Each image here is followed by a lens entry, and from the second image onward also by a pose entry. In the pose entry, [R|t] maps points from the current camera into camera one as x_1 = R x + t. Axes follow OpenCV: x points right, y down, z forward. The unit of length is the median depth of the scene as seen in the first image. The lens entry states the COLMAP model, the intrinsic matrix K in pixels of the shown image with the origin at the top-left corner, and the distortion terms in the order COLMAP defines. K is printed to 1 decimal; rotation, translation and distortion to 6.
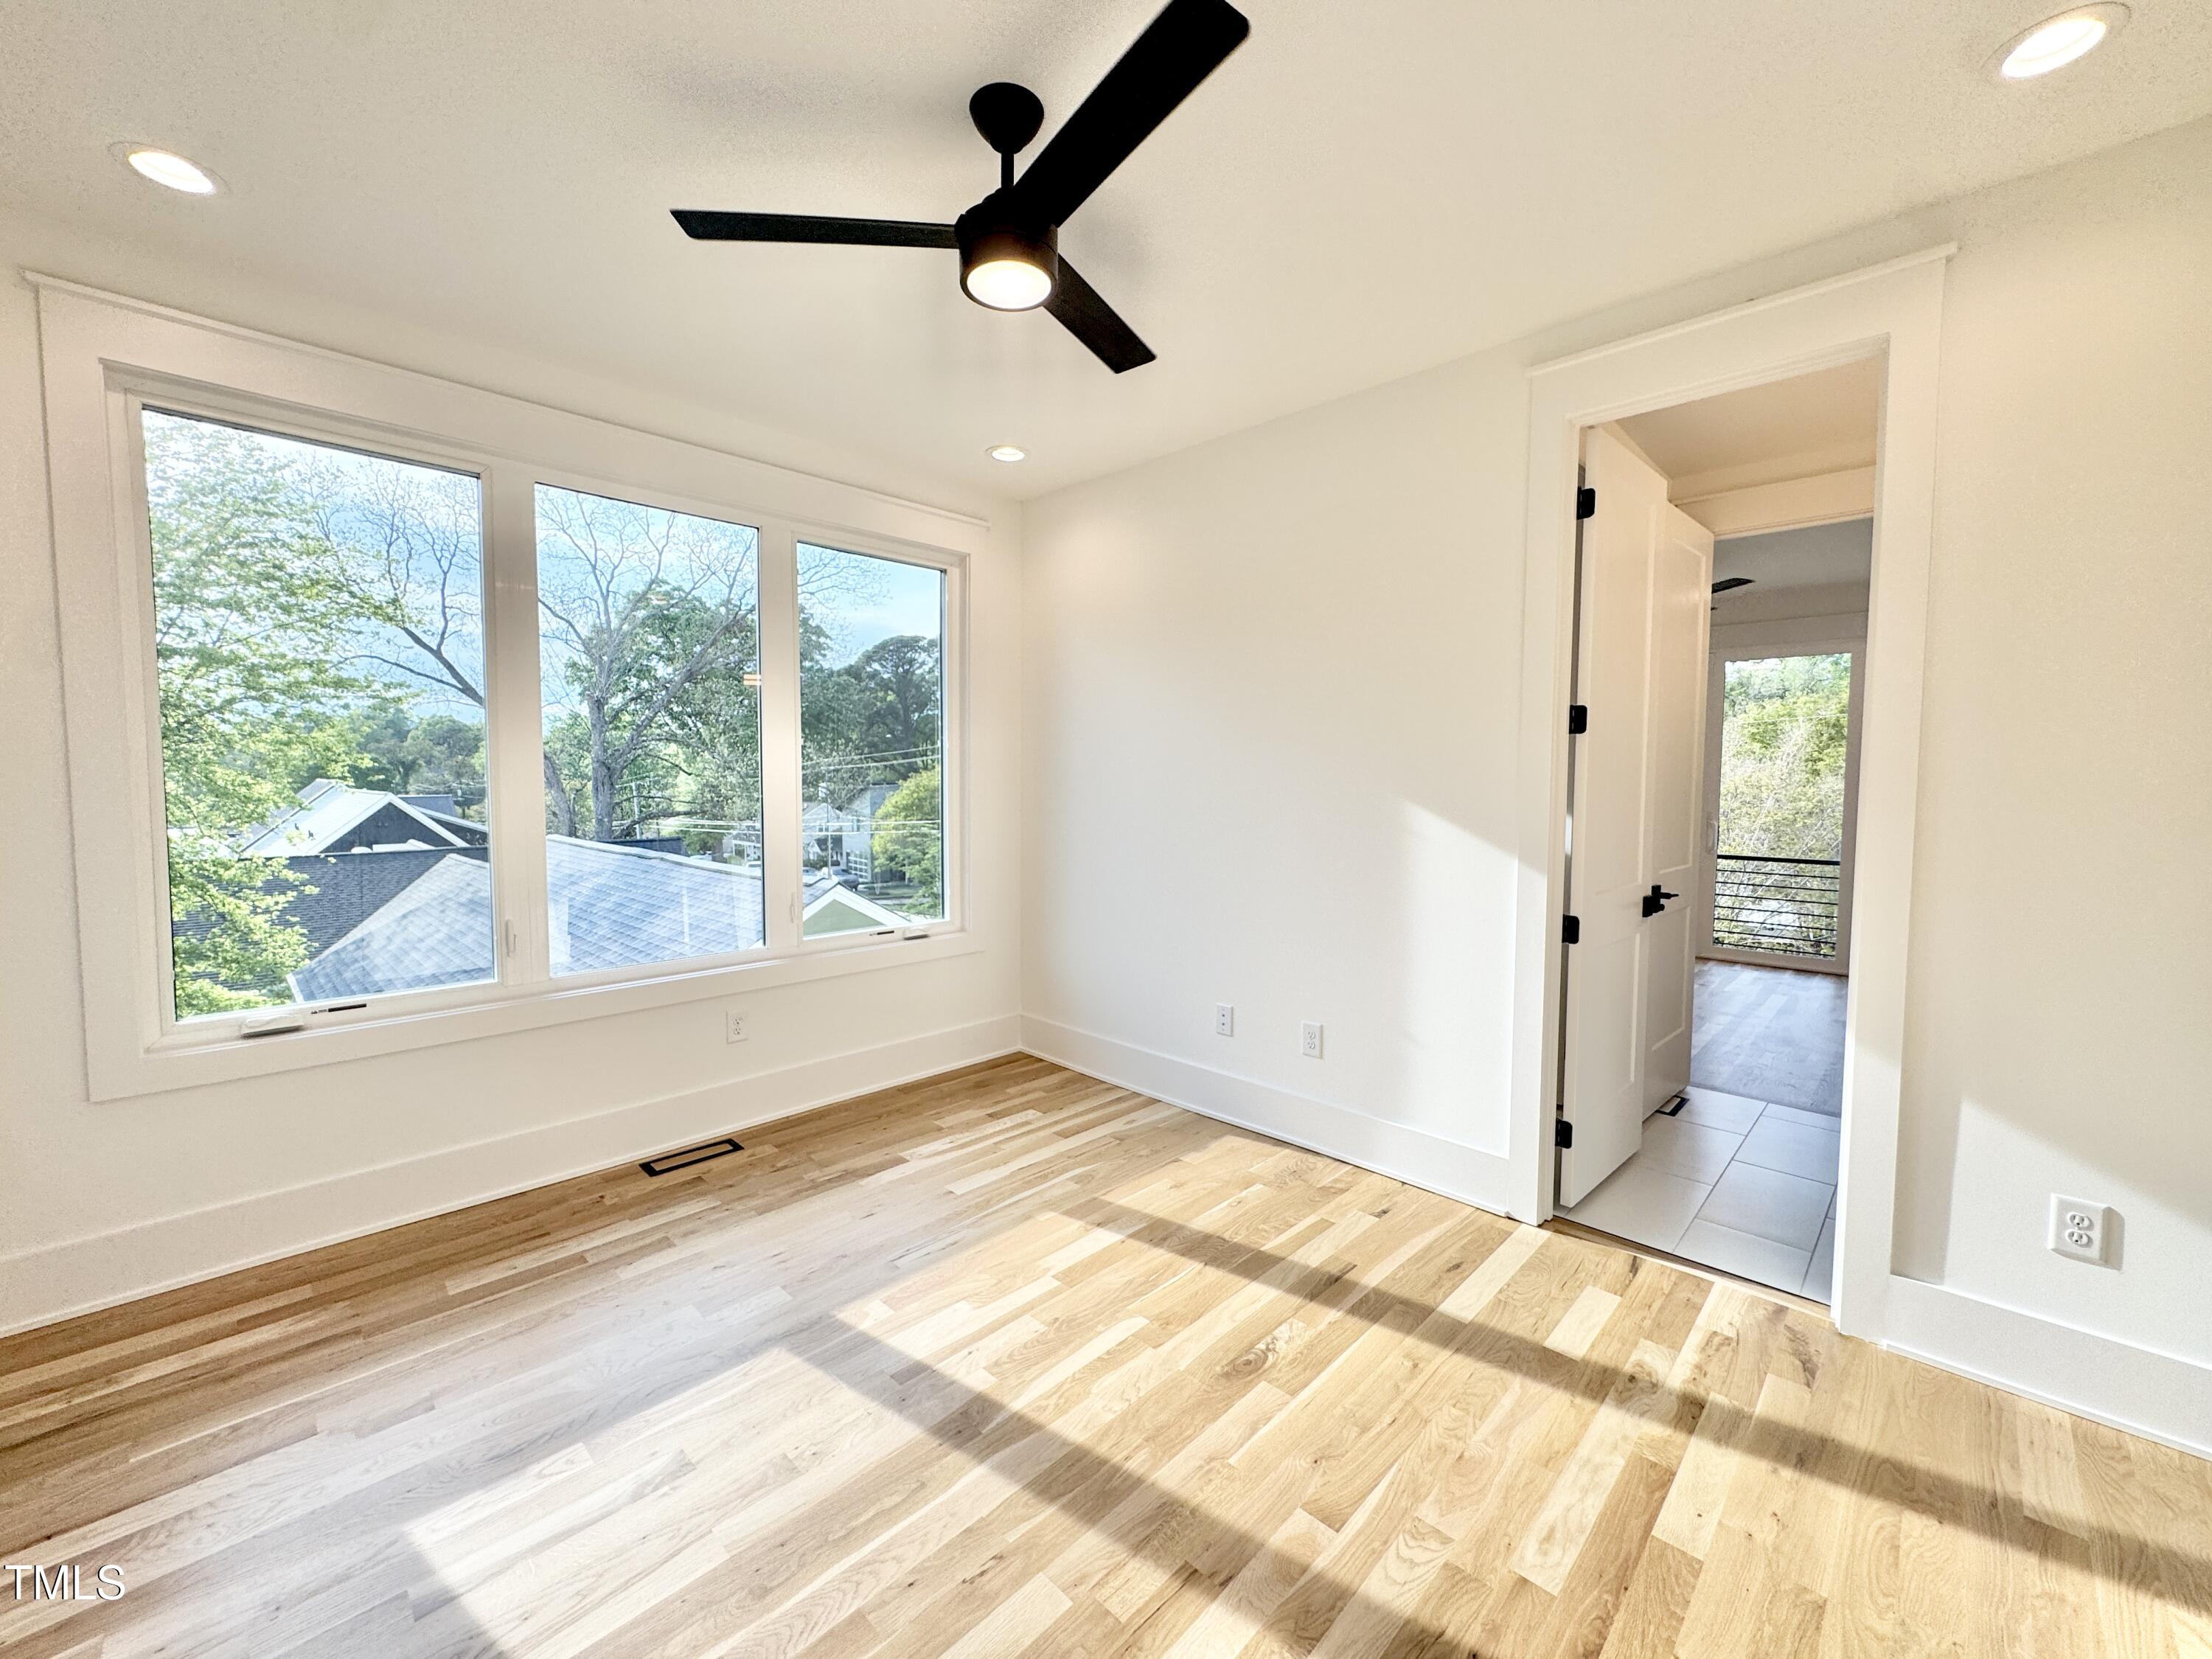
lens RADIAL K [[888.9, 0, 1091.4], [0, 888.9, 836.2], [0, 0, 1]] dist [-0.002054, 0.000668]
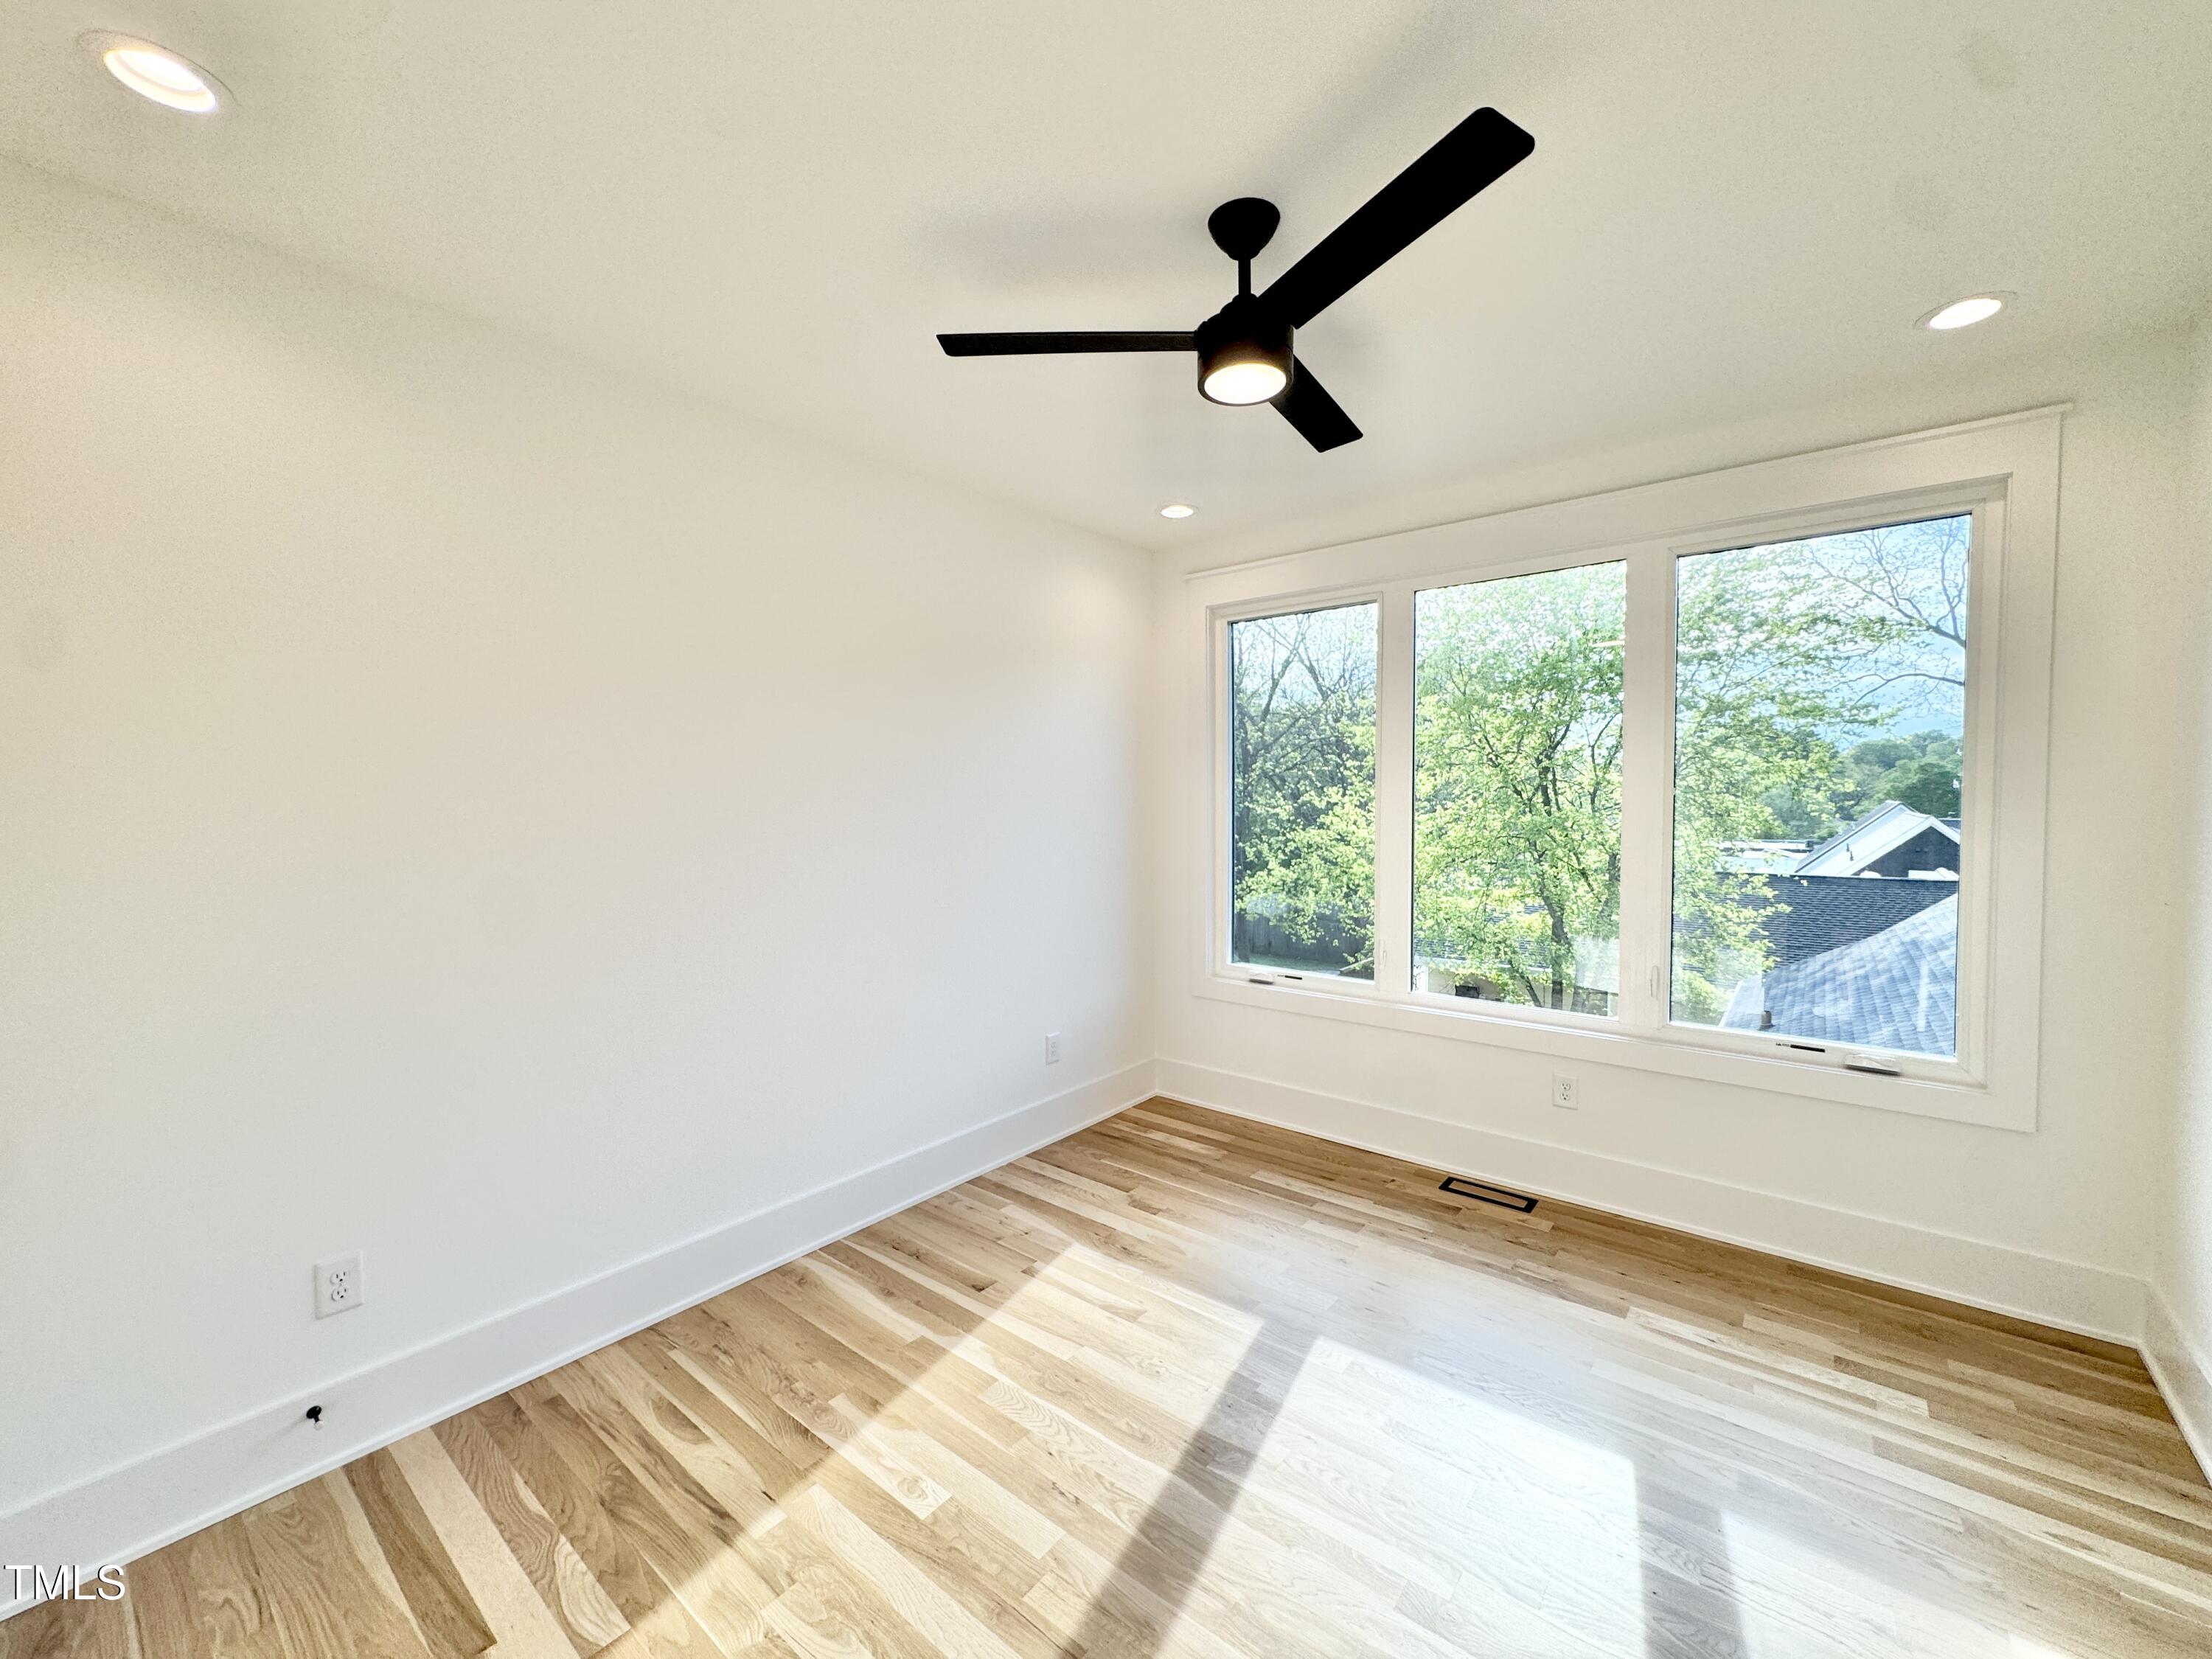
lens RADIAL K [[888.9, 0, 1106.4], [0, 888.9, 818.5], [0, 0, 1]] dist [-0.002054, 0.000668]
pose [[0.092858, 0.019732, -0.995484, 0.660763], [-0.059955, 0.998100, 0.014191, -0.081893], [0.993873, 0.058367, 0.093864, 0.531731]]
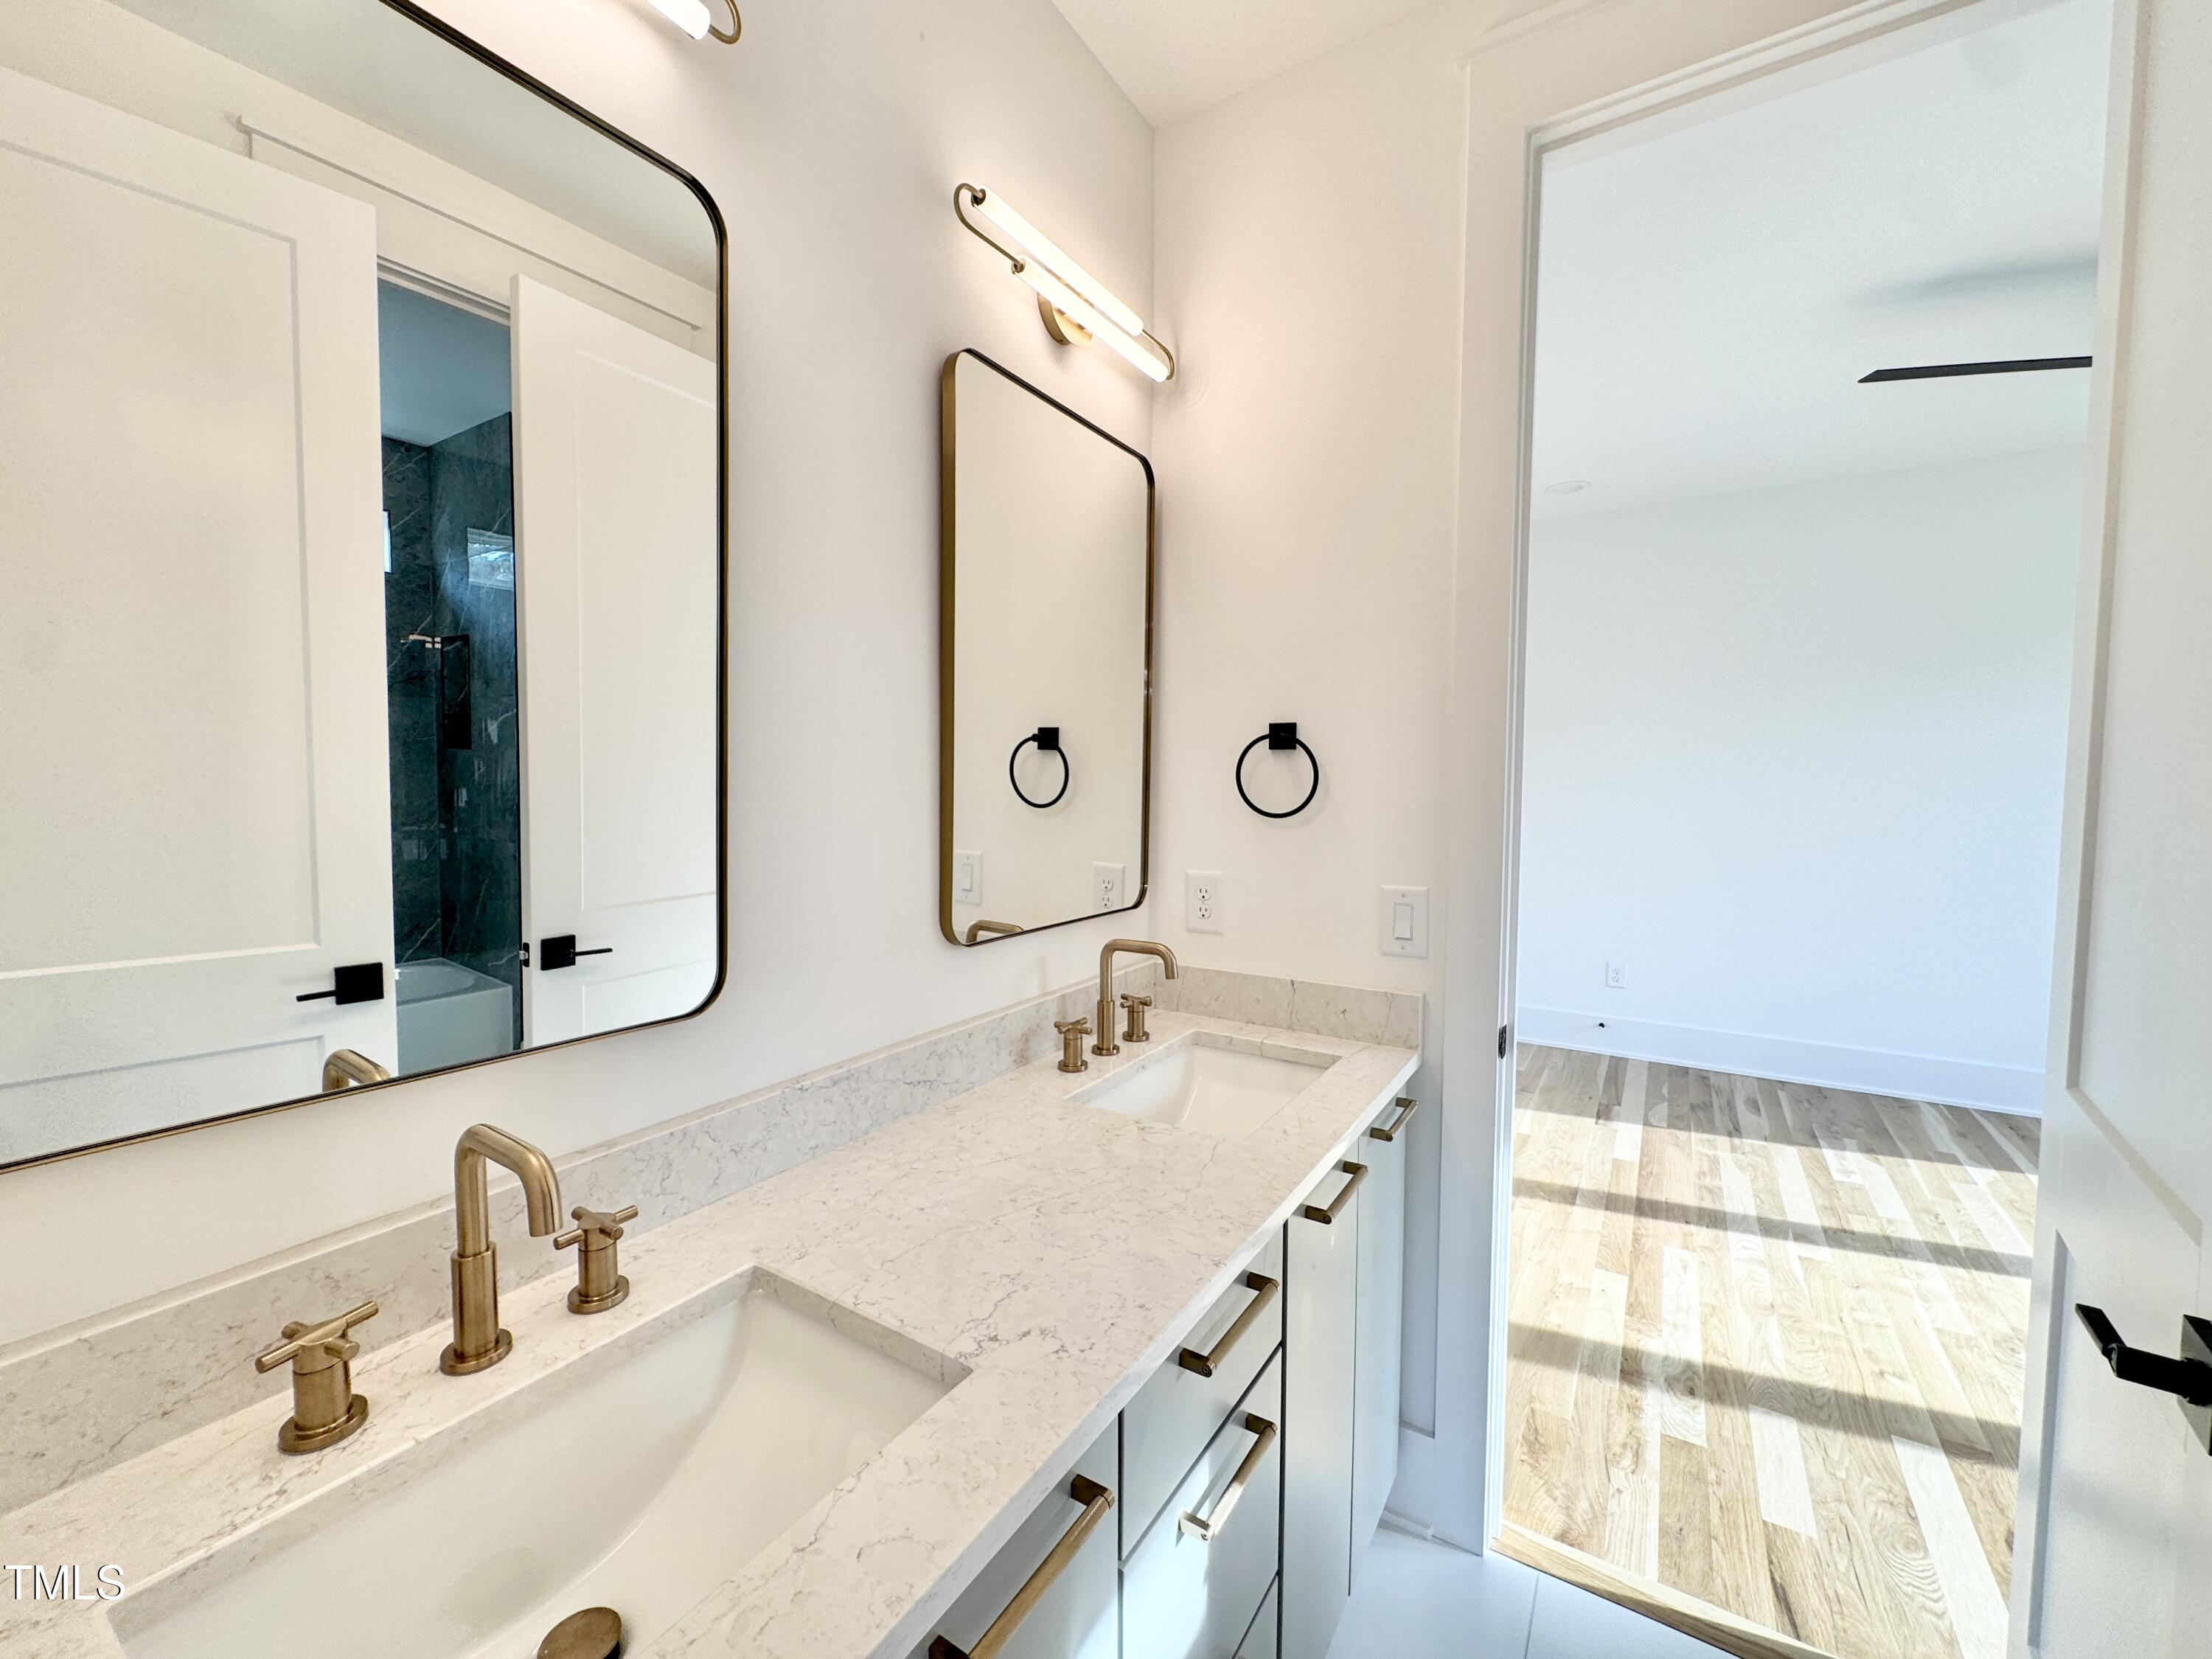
lens RADIAL K [[888.9, 0, 1114.8], [0, 888.9, 832.0], [0, 0, 1]] dist [-0.002054, 0.000668]
pose [[-0.975953, 0.003053, -0.217961, 1.135367], [-0.025022, 0.991723, 0.125931, -0.079246], [0.216541, 0.128357, -0.967799, 1.365378]]
